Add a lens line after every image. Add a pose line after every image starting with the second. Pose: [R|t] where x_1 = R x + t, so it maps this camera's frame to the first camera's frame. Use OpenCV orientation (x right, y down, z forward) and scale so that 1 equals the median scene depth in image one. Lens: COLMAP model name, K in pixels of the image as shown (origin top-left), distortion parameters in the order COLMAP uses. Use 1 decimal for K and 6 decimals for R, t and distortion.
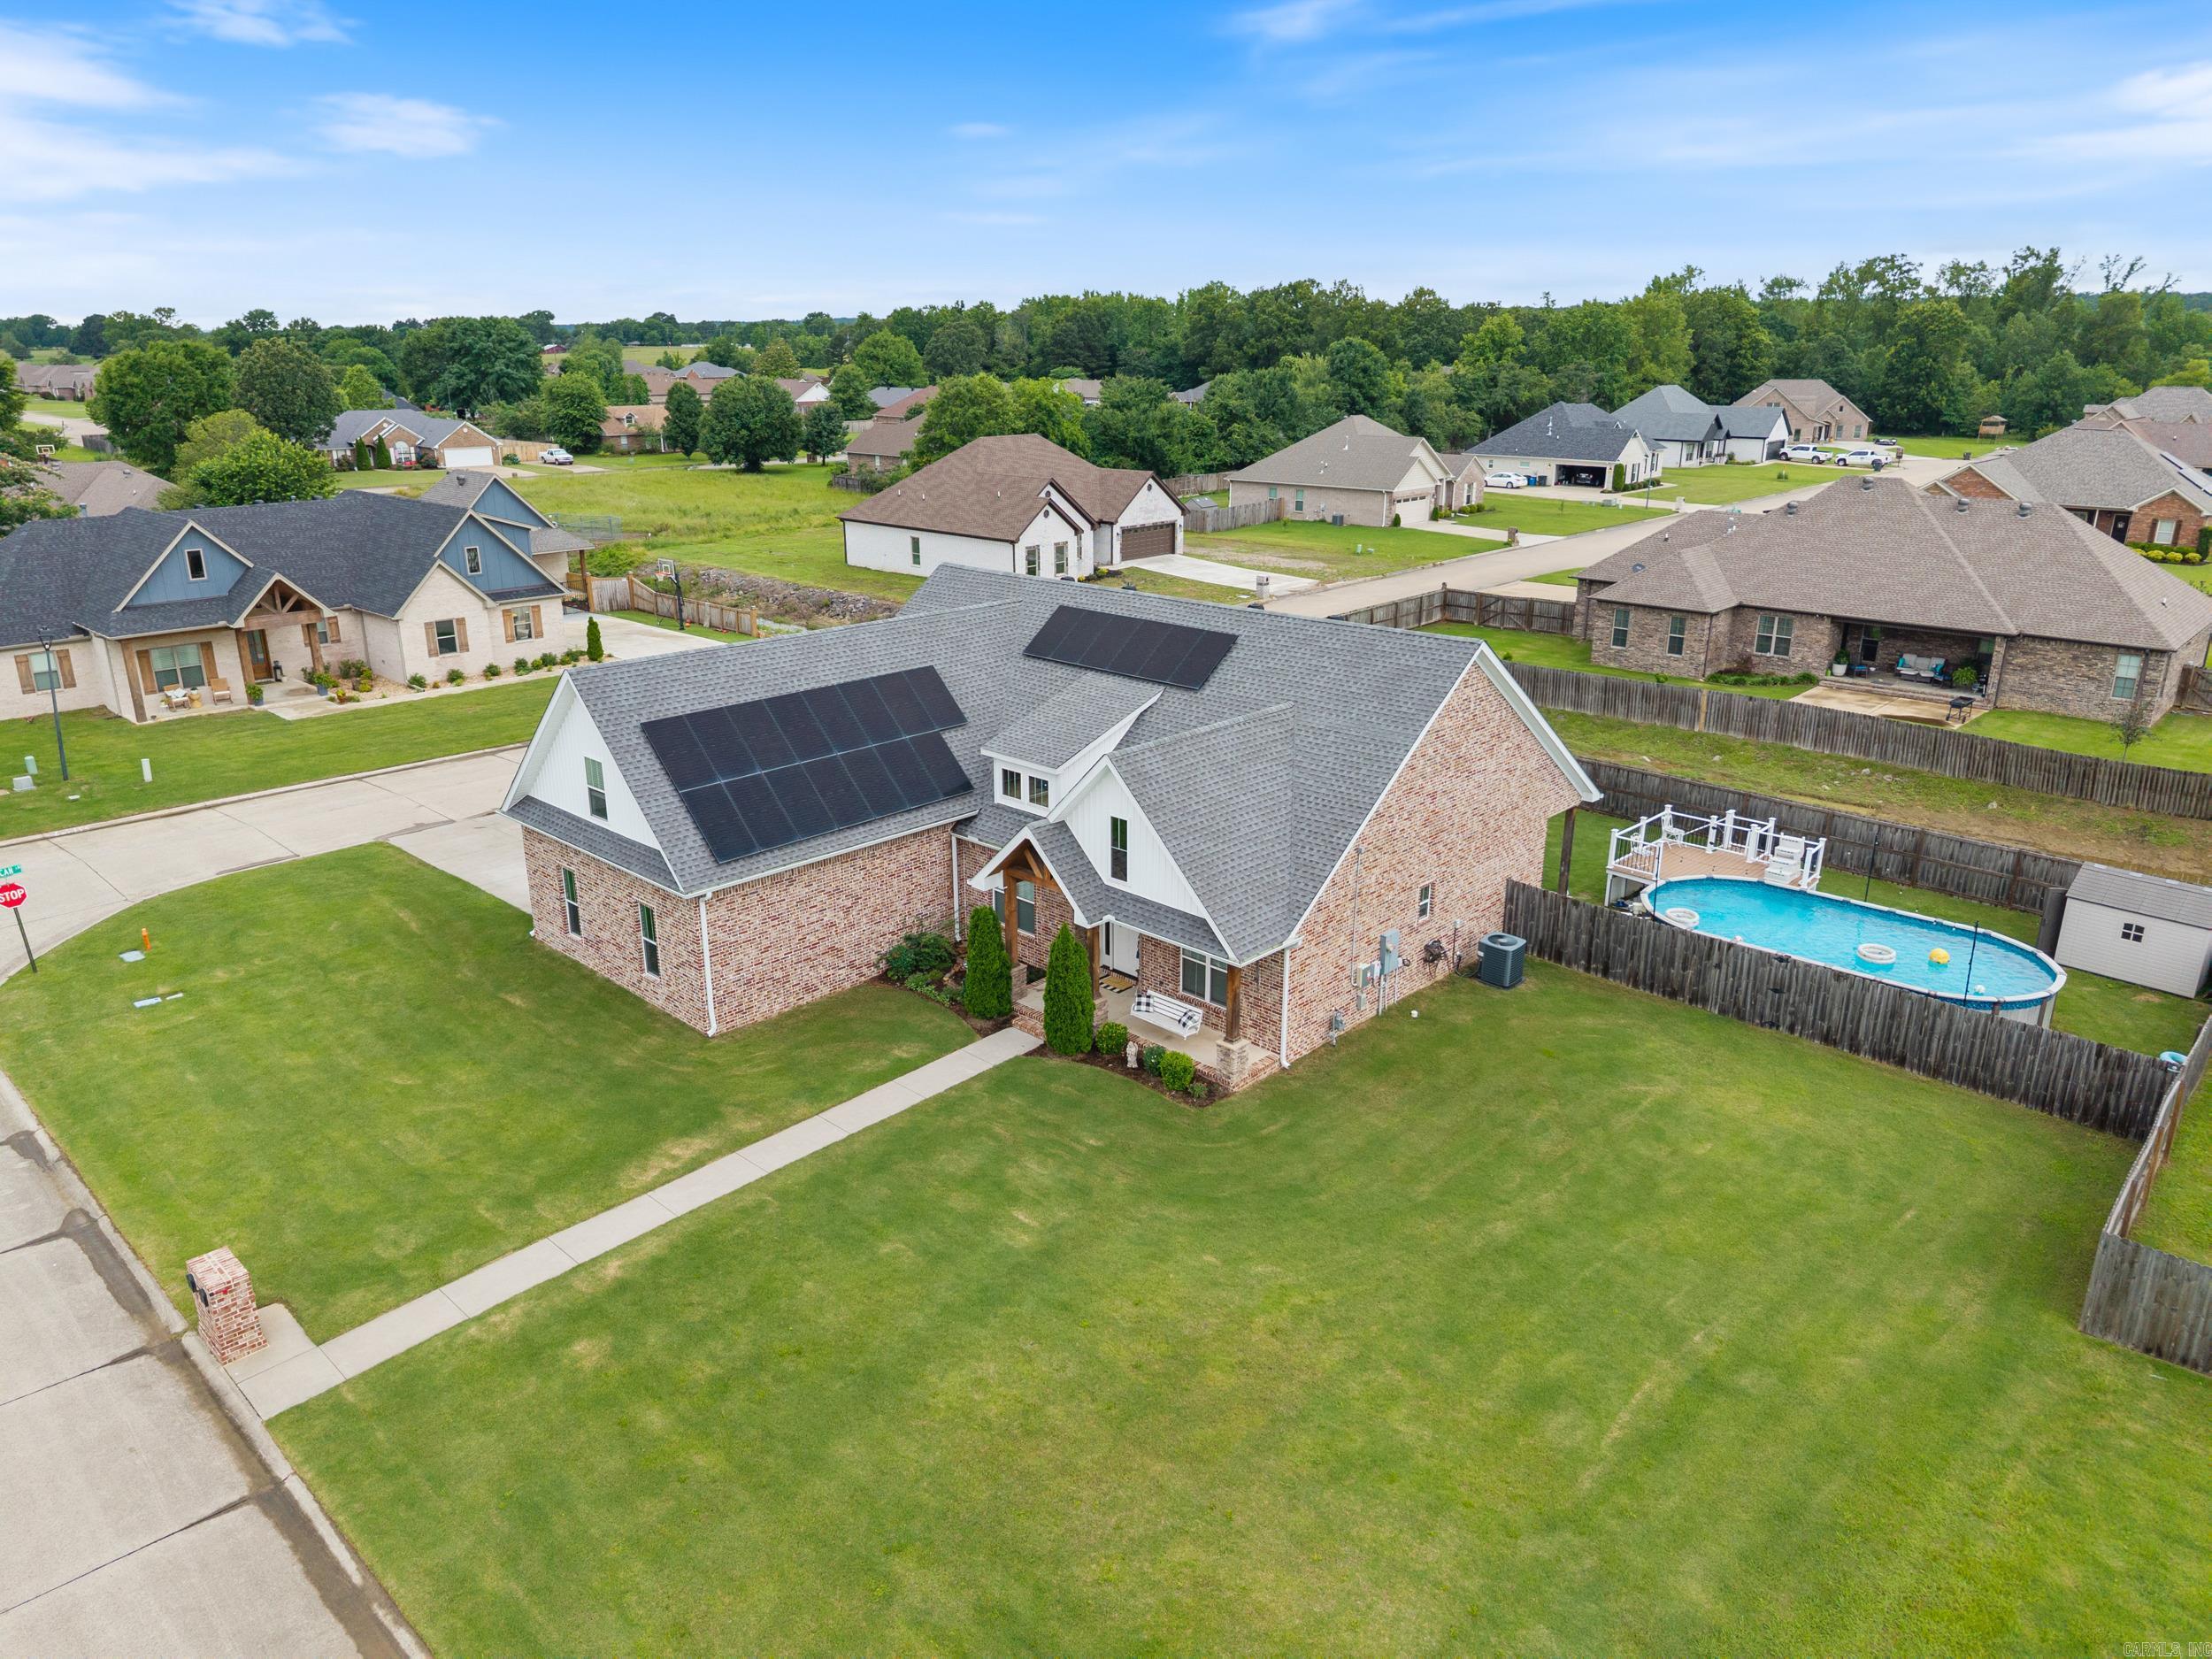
lens RADIAL K [[1478.7, 0, 1096.1], [0, 1478.7, 828.7], [0, 0, 1]] dist [0.023762, -0.021954]
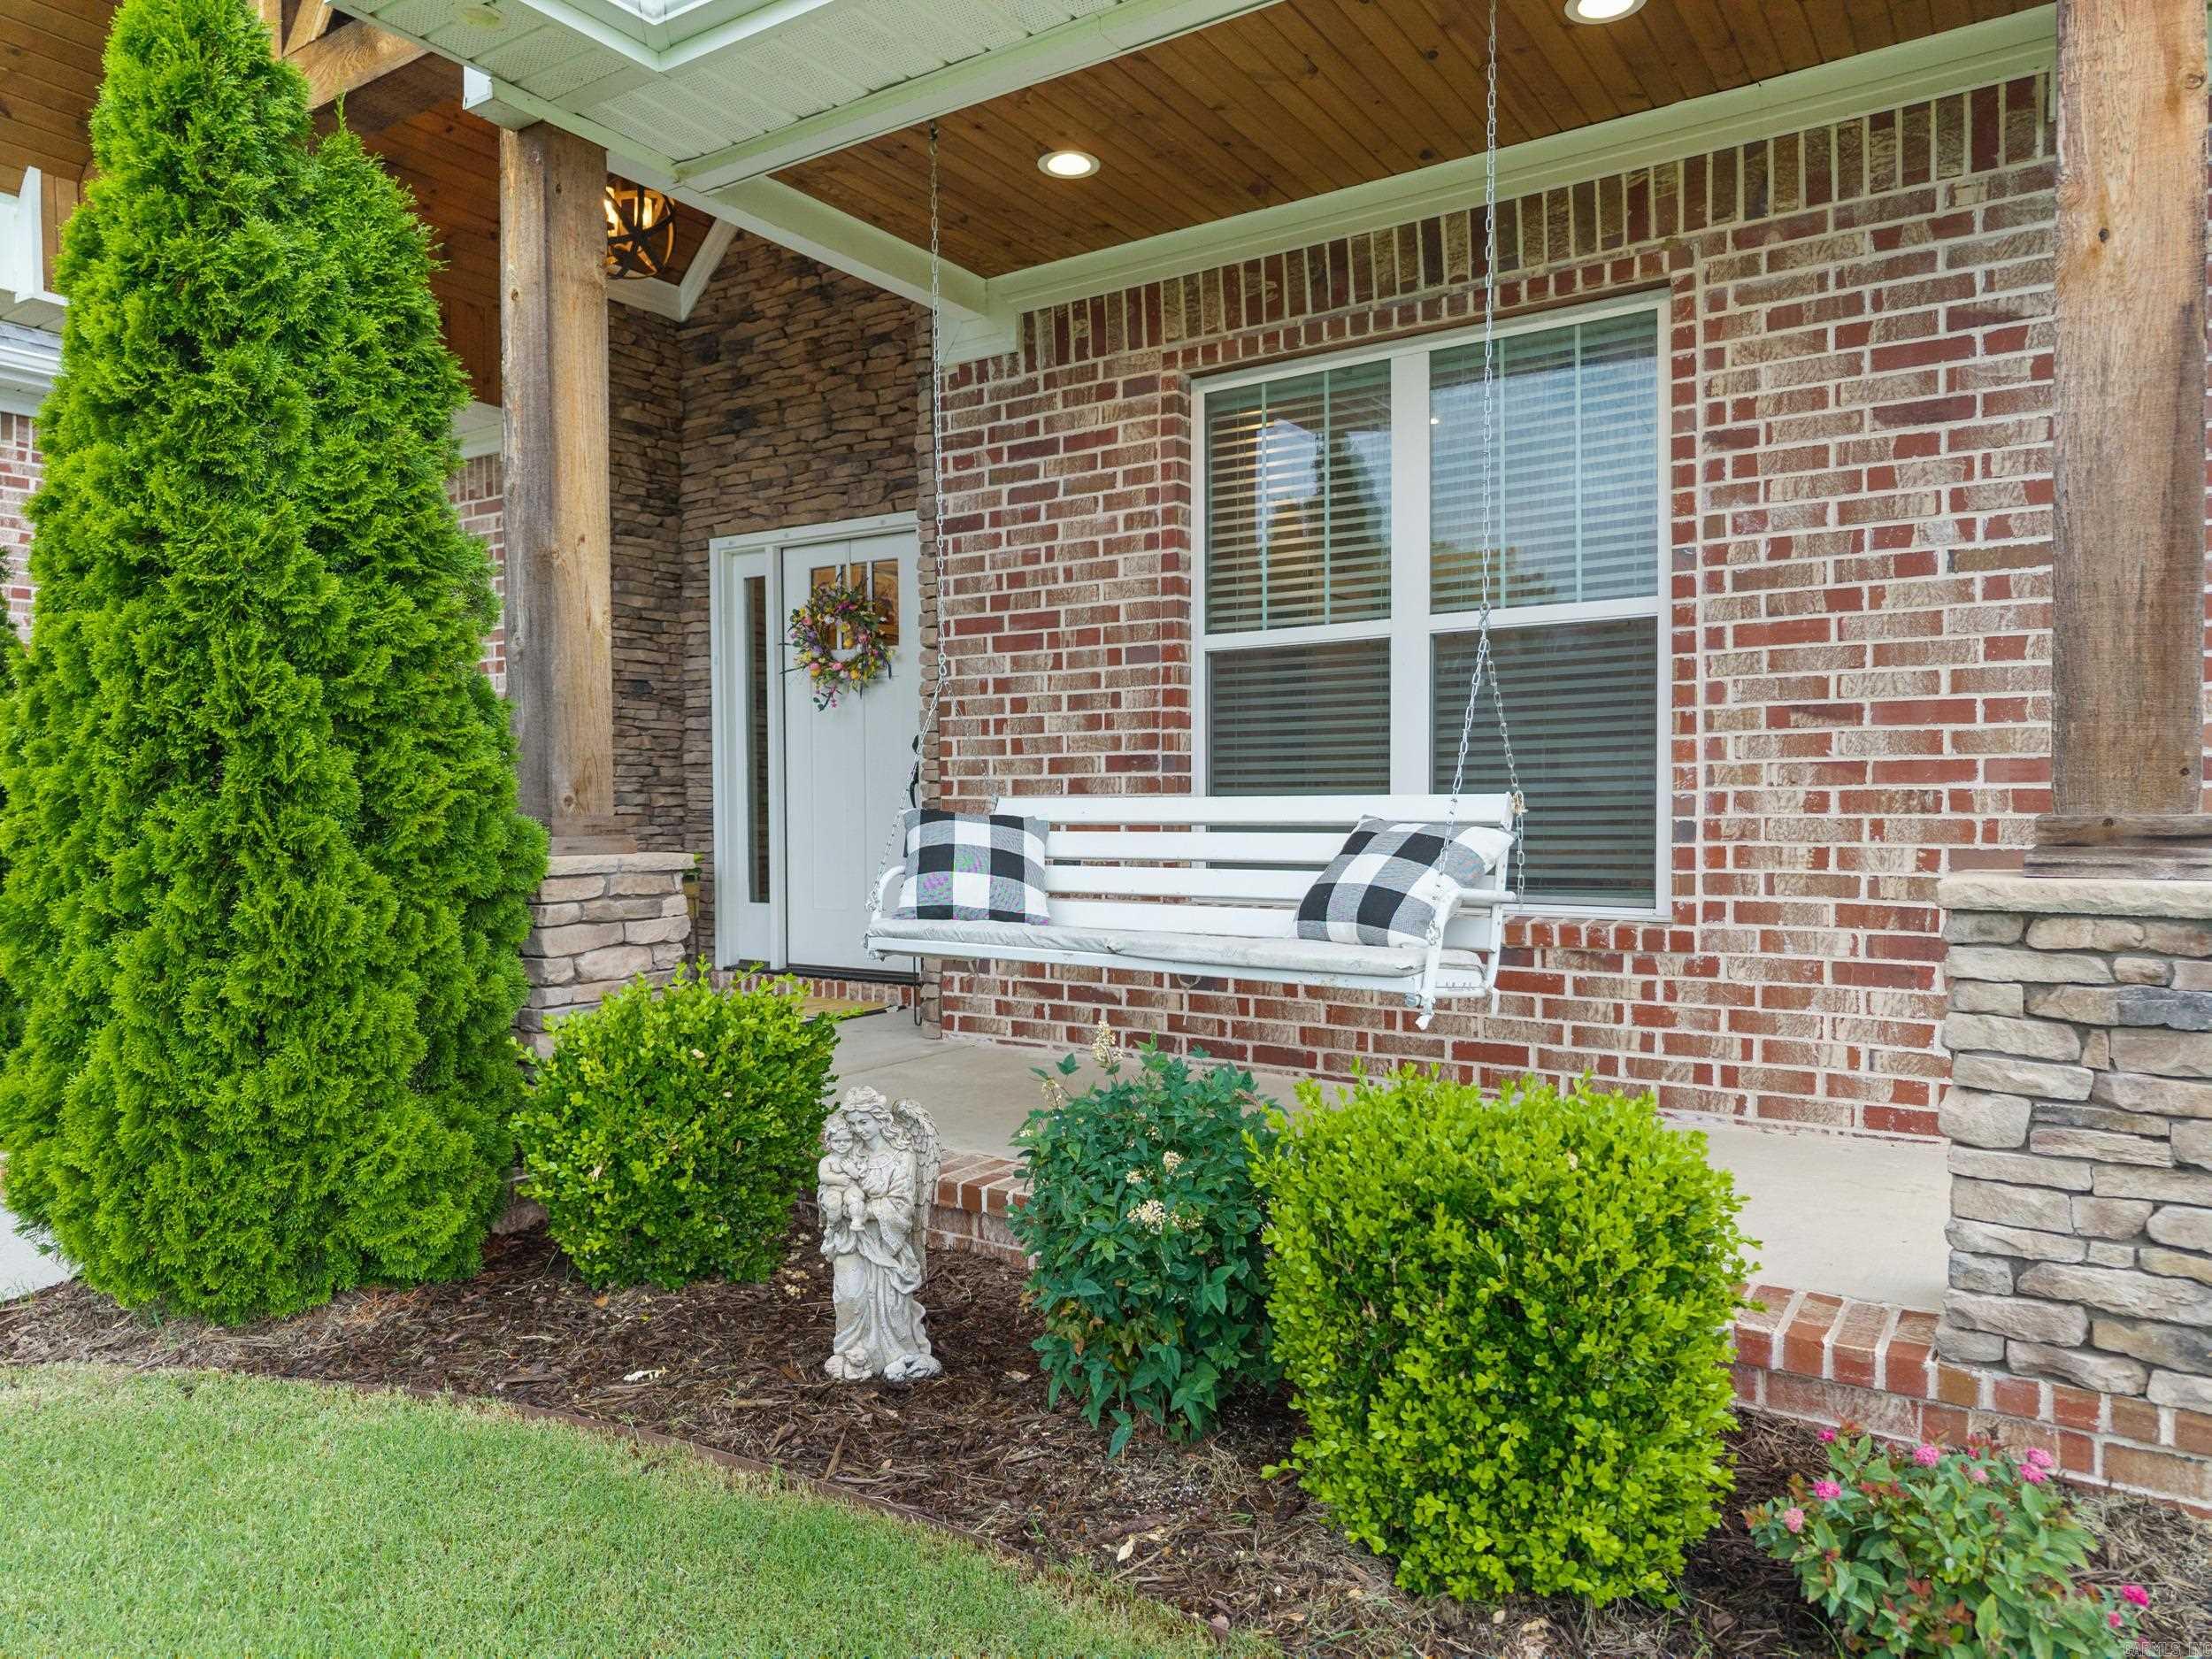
lens RADIAL K [[1478.7, 0, 1106.0], [0, 1478.7, 817.9], [0, 0, 1]] dist [0.023762, -0.021954]
pose [[0.986317, -0.008260, 0.164654, 0.020492], [0.057273, 0.953707, -0.295233, 0.137339], [-0.154594, 0.300623, 0.941130, 0.792177]]
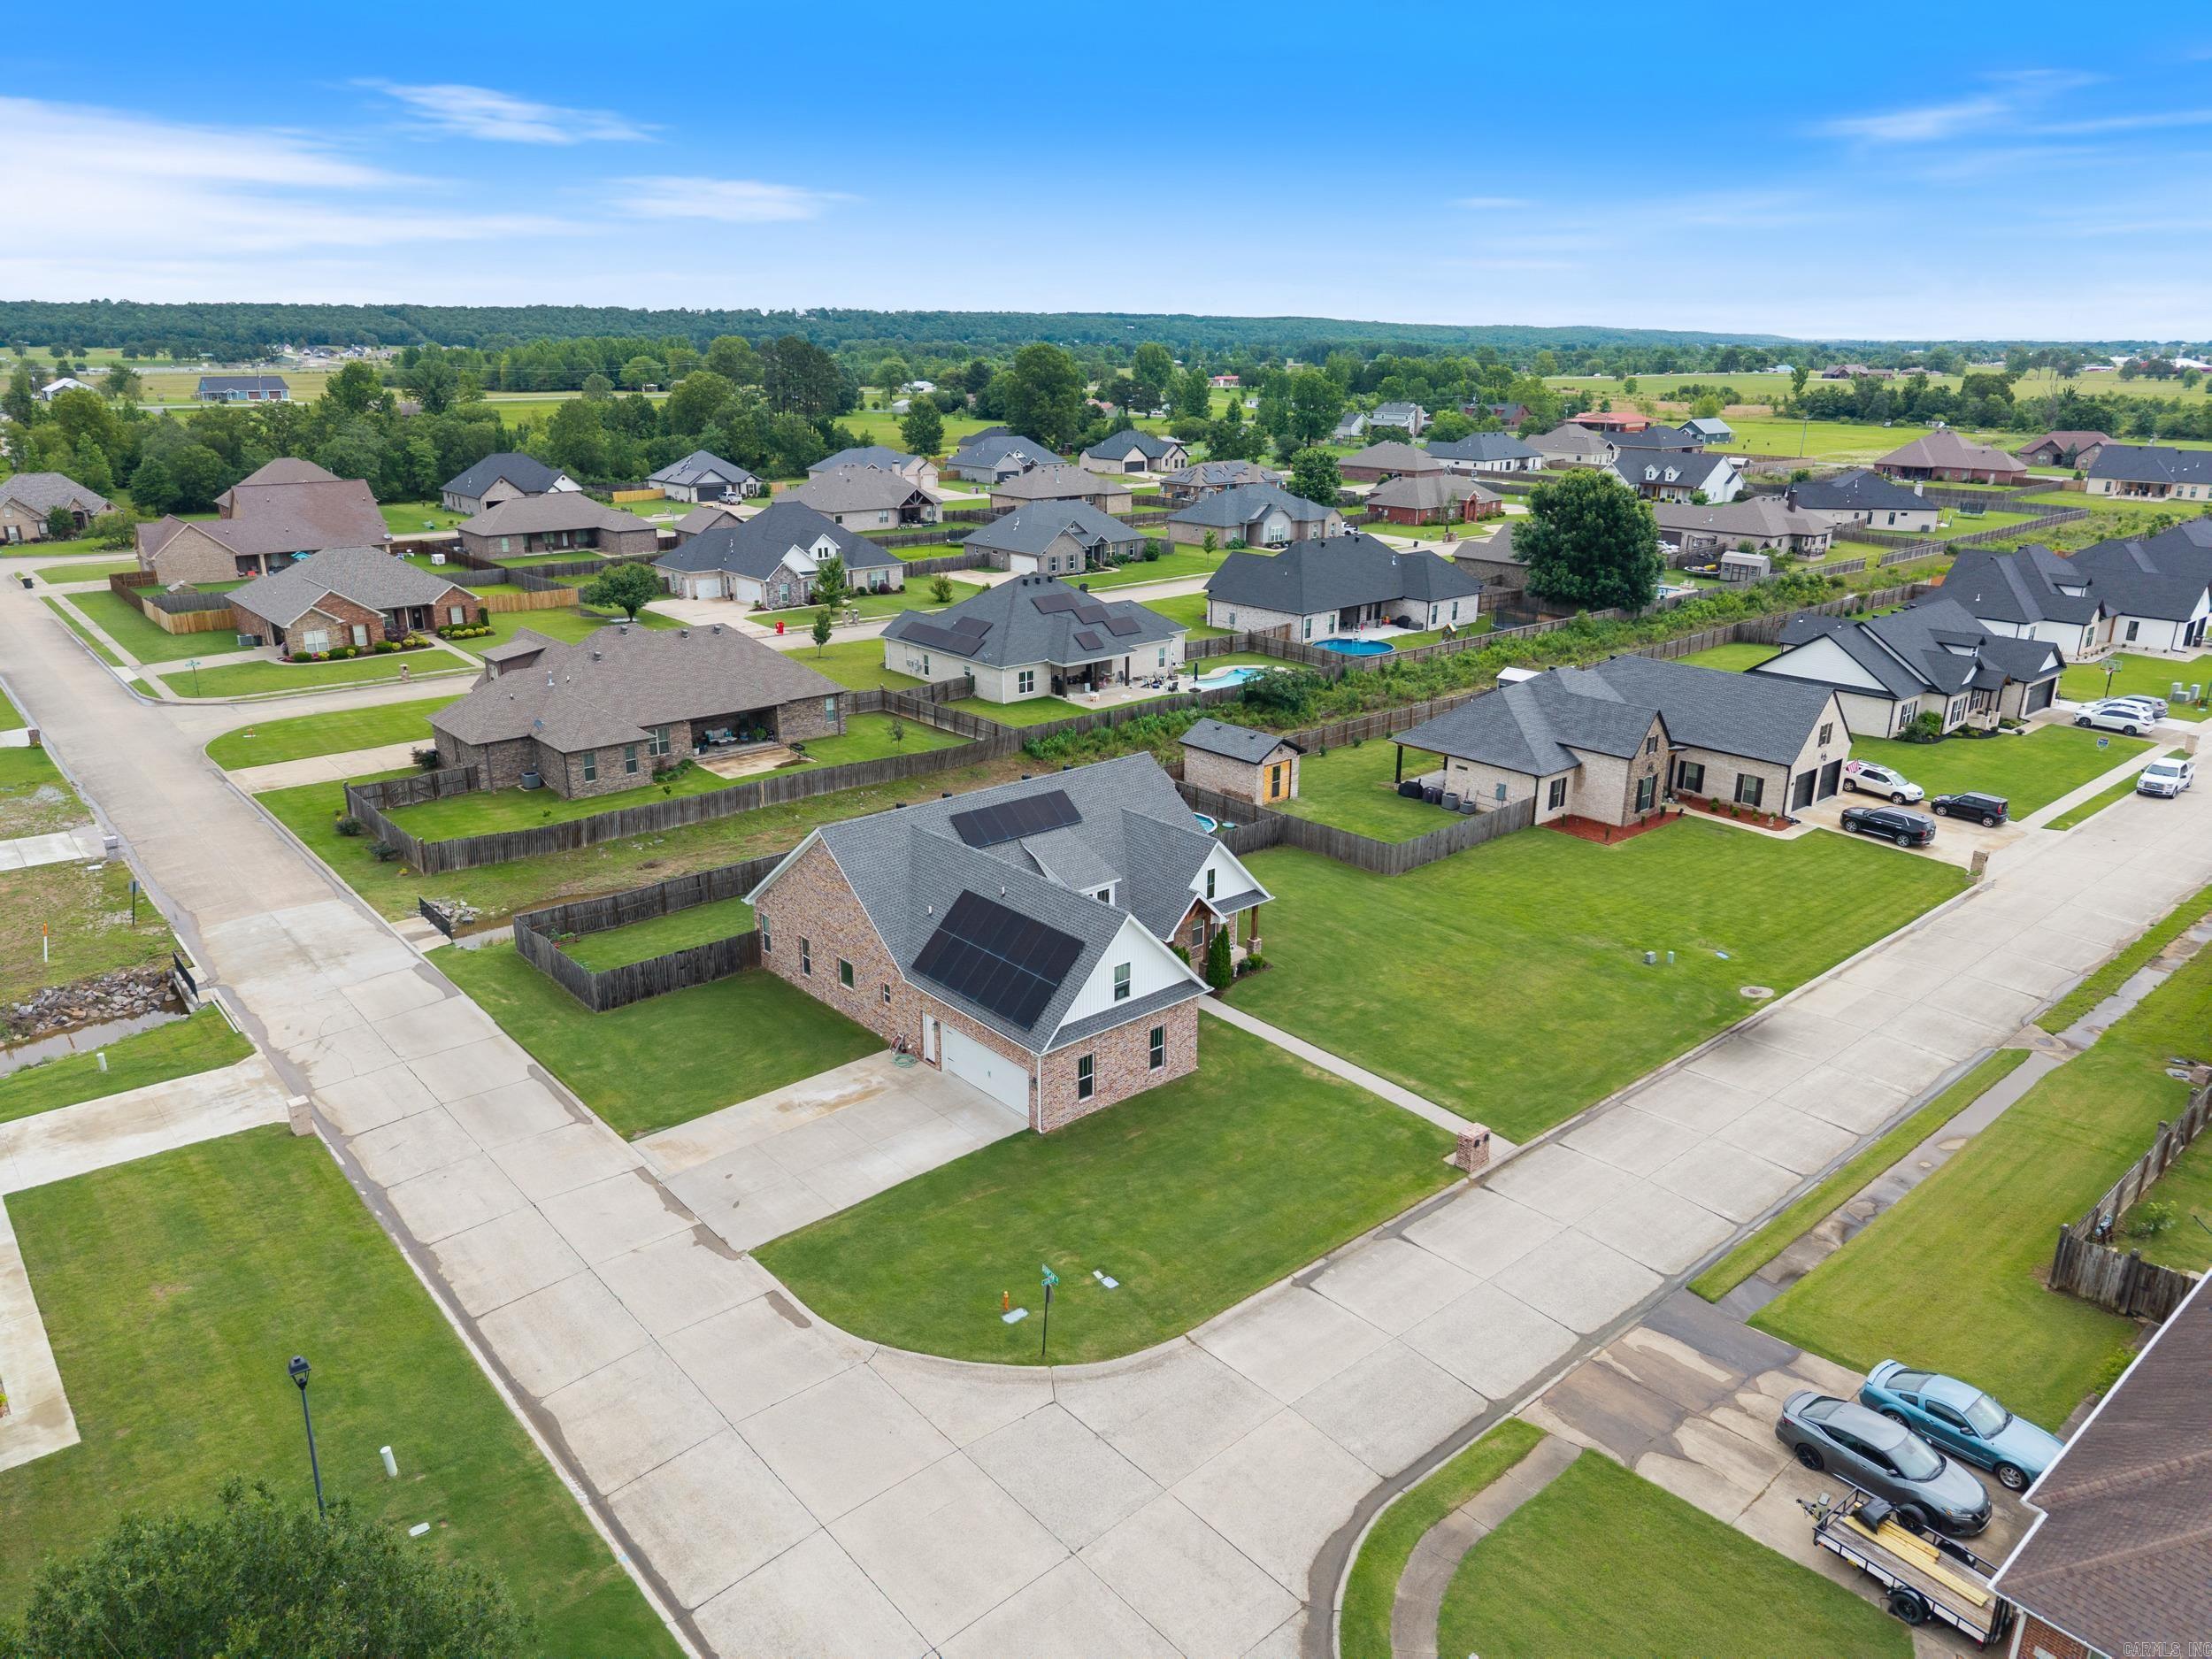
lens RADIAL K [[1478.7, 0, 1095.1], [0, 1478.7, 826.0], [0, 0, 1]] dist [0.023762, -0.021954]
pose [[0.100128, -0.309799, 0.945515, -1.693025], [0.310400, 0.912590, 0.266141, -0.580050], [-0.945318, 0.266839, 0.187537, 0.644668]]
